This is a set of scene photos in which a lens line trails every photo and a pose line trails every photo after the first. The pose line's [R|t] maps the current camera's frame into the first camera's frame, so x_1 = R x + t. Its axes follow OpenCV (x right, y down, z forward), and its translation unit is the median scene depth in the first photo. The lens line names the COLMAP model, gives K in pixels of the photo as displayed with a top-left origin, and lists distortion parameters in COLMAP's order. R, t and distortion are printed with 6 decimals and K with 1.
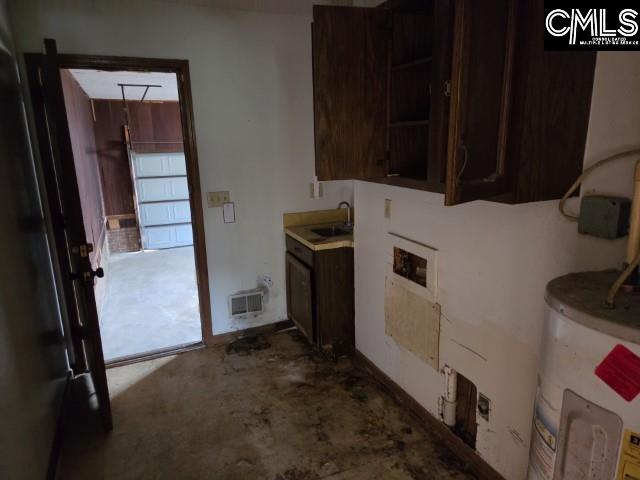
lens RADIAL K [[441.4, 0, 319.1], [0, 441.4, 242.2], [0, 0, 1]] dist [0.036386, -0.023474]
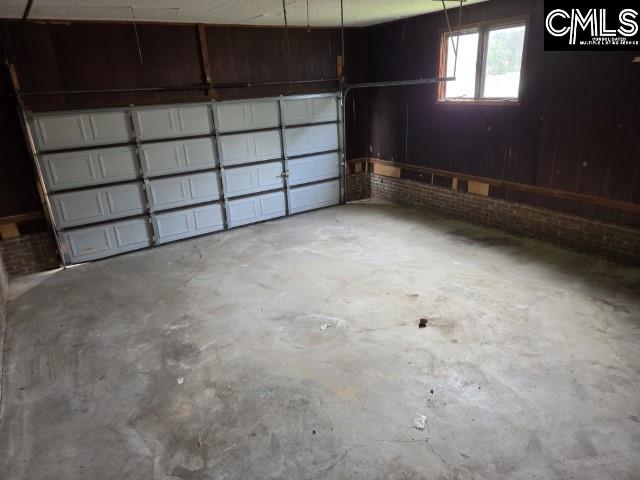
lens RADIAL K [[441.4, 0, 322.1], [0, 441.4, 238.9], [0, 0, 1]] dist [0.036386, -0.023474]
pose [[0.985837, -0.073768, 0.150610, -0.128598], [0.056905, 0.991923, 0.113362, -0.074414], [-0.157756, -0.103186, 0.982072, 0.324083]]
